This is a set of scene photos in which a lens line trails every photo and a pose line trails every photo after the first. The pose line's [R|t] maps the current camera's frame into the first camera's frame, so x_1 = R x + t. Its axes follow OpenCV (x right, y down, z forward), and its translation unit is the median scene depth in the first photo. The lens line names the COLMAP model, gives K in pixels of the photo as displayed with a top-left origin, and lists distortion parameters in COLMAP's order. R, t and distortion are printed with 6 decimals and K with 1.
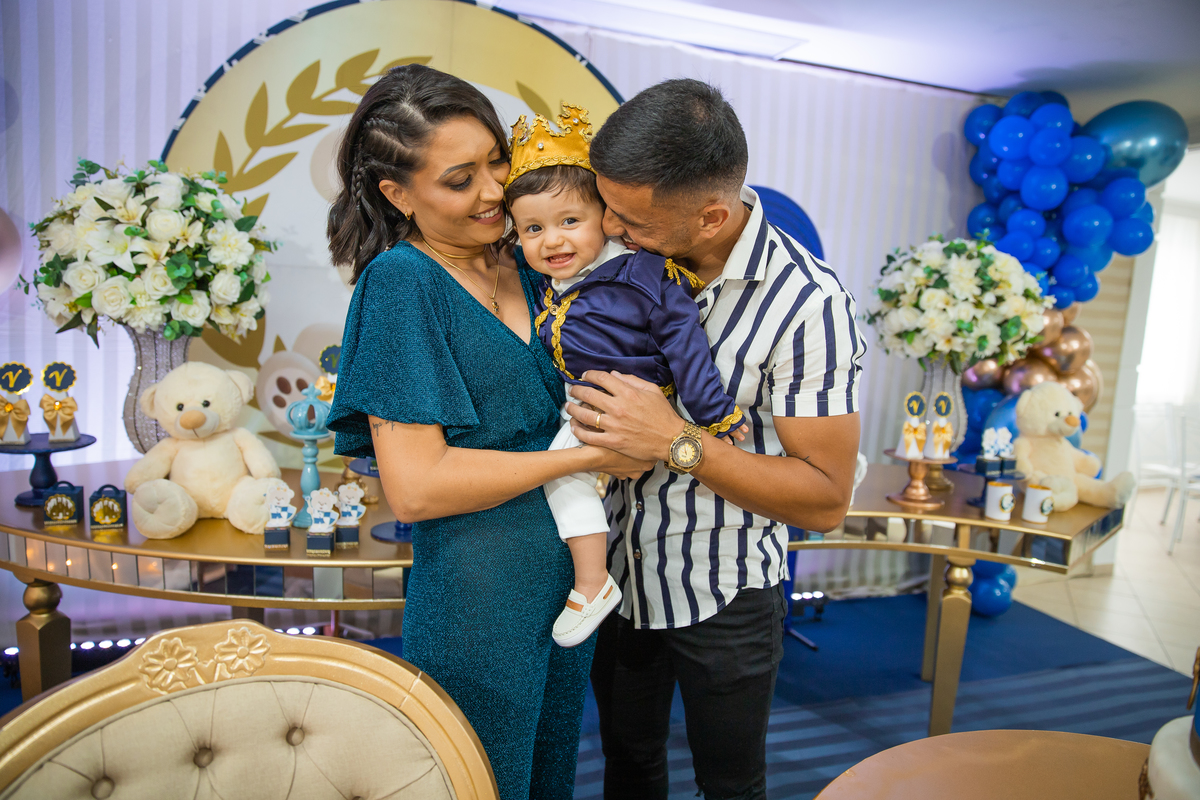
lens RADIAL K [[808.6, 0, 595.4], [0, 808.6, 403.9], [0, 0, 1]] dist [-0.106871, 0.075388]
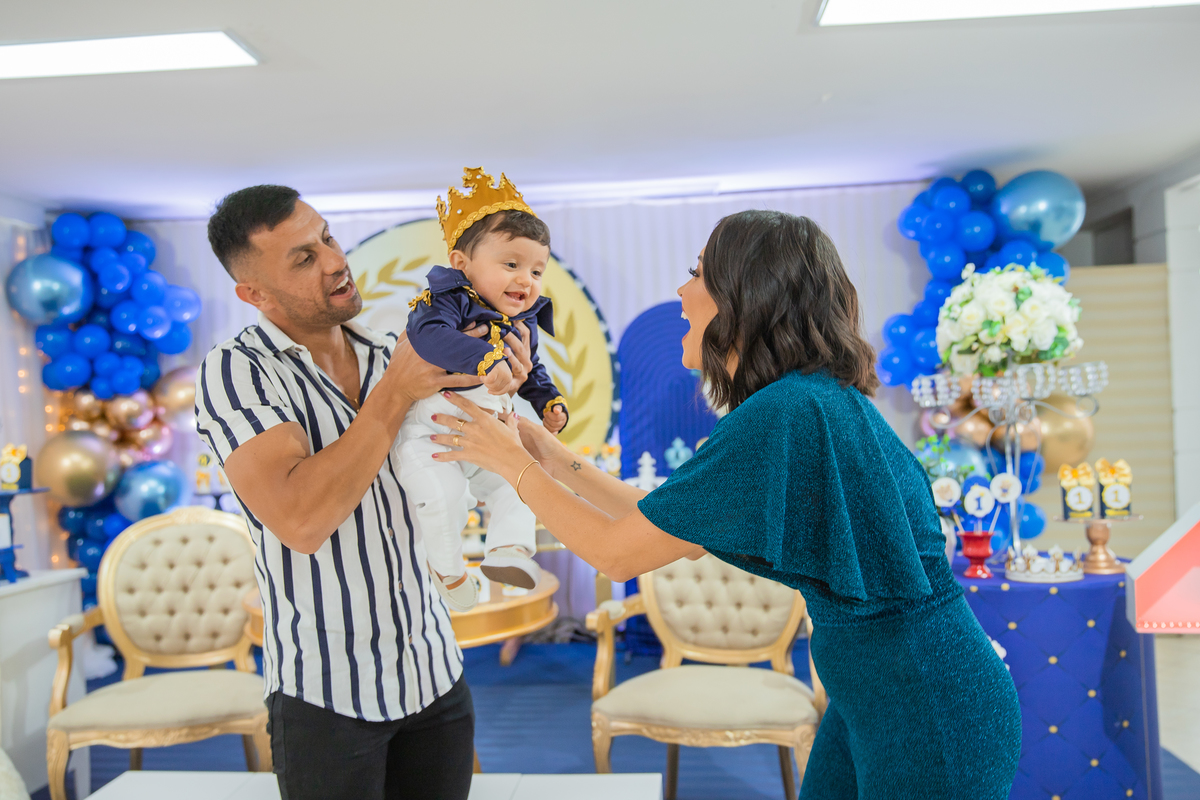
lens RADIAL K [[1049.0, 0, 595.6], [0, 1049.0, 404.4], [0, 0, 1]] dist [-0.062599, 0.091660]
pose [[0.909052, -0.086644, -0.407574, 1.013623], [0.033318, 0.990124, -0.136175, 0.177232], [0.415348, 0.110210, 0.902962, -0.811845]]
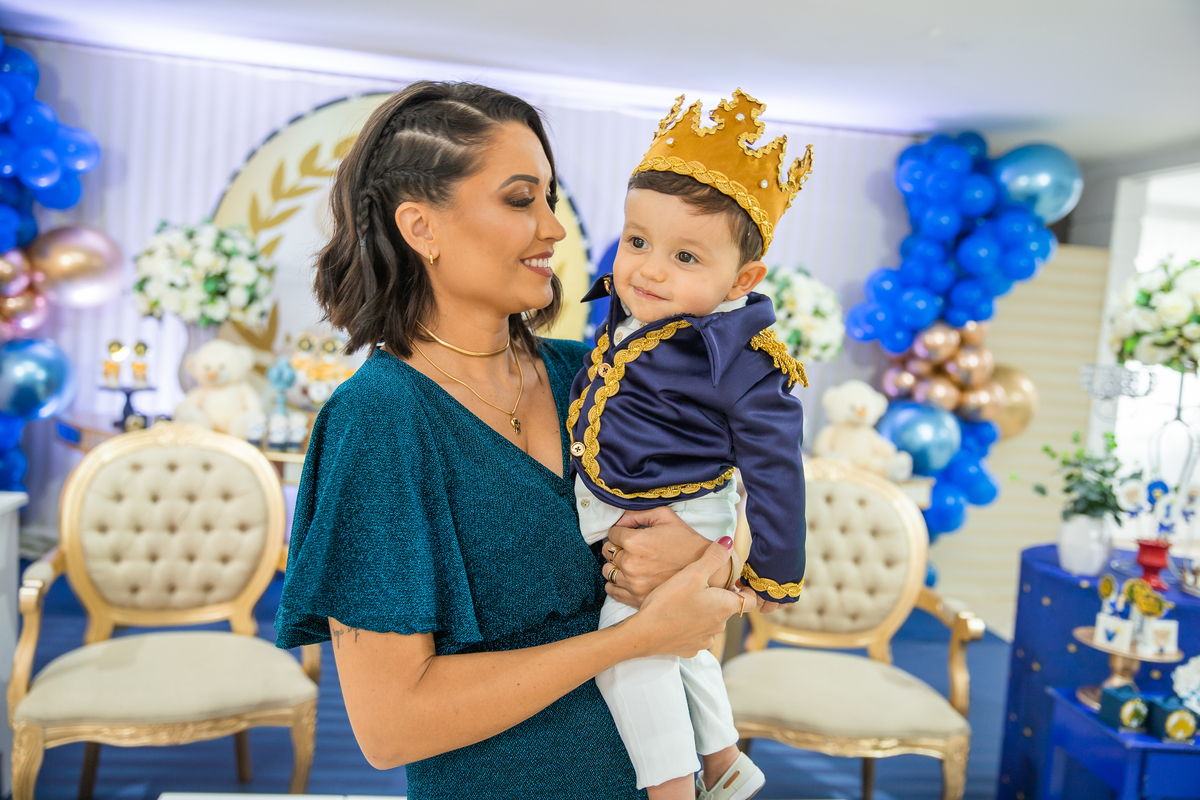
lens RADIAL K [[1005.5, 0, 594.4], [0, 1005.5, 402.6], [0, 0, 1]] dist [-0.057048, 0.088890]
pose [[0.981824, 0.037285, -0.186095, 0.514597], [-0.046141, 0.997988, -0.043485, 0.101385], [0.184099, 0.051281, 0.981569, -0.700166]]
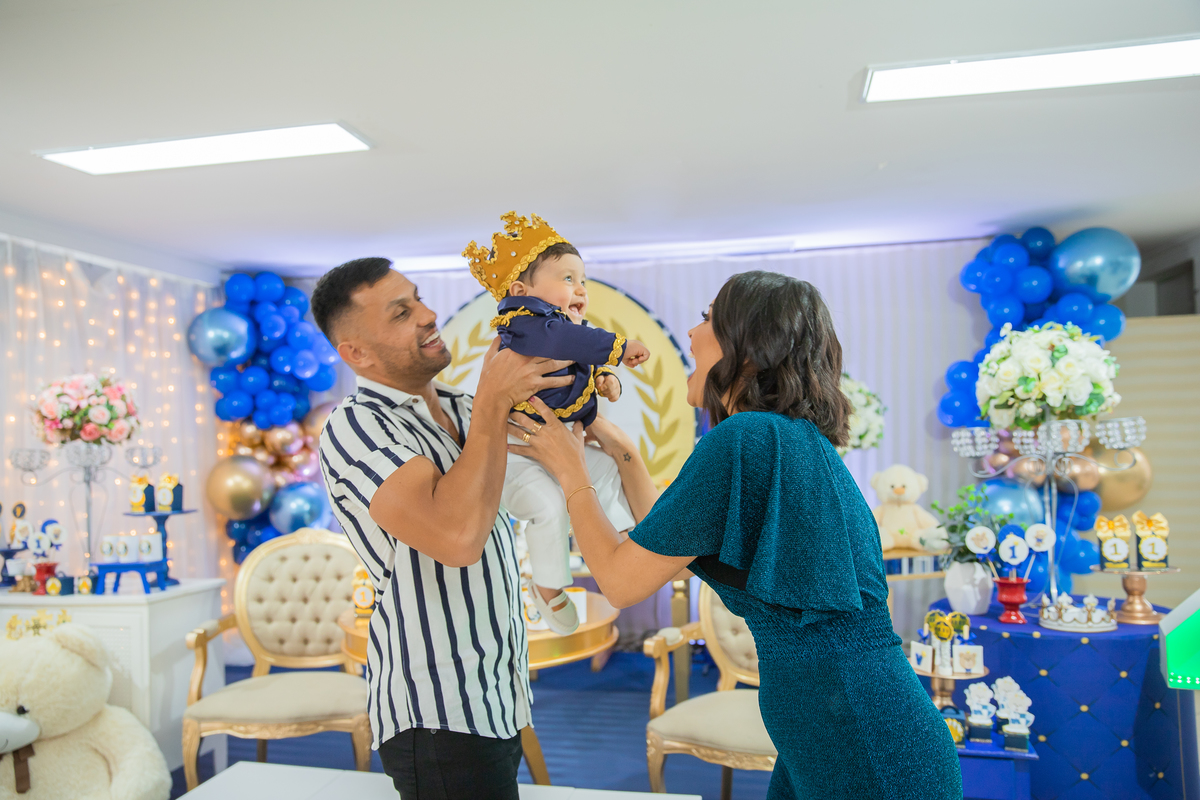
lens RADIAL K [[914.8, 0, 595.5], [0, 914.8, 403.9], [0, 0, 1]] dist [-0.084908, 0.087401]
pose [[0.851285, -0.088289, -0.517222, 1.064039], [0.002417, 0.986391, -0.164396, 0.143166], [0.524698, 0.138698, 0.839914, -0.734189]]
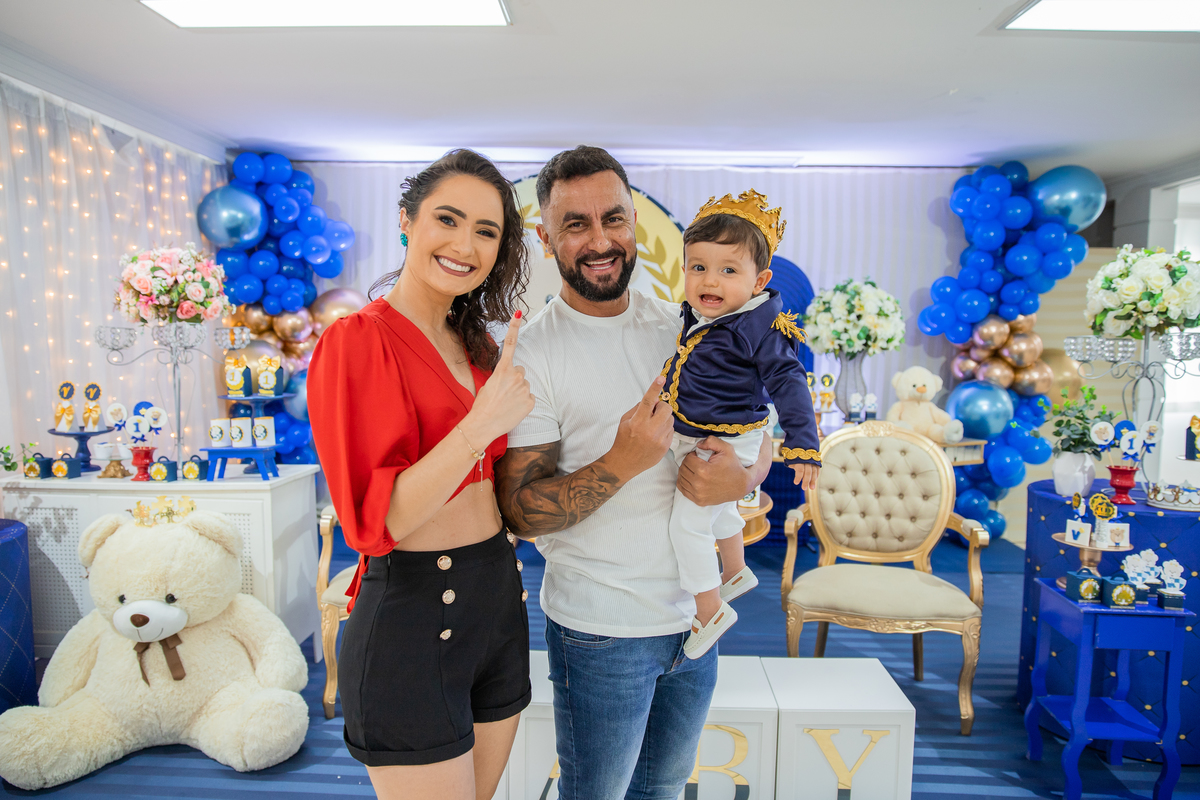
lens RADIAL K [[839.0, 0, 596.2], [0, 839.0, 404.6], [0, 0, 1]] dist [-0.103902, 0.073511]
pose [[0.931815, -0.011488, -0.362752, 0.637341], [-0.006594, 0.998798, -0.048570, 0.147267], [0.362874, 0.047650, 0.930619, -0.863818]]
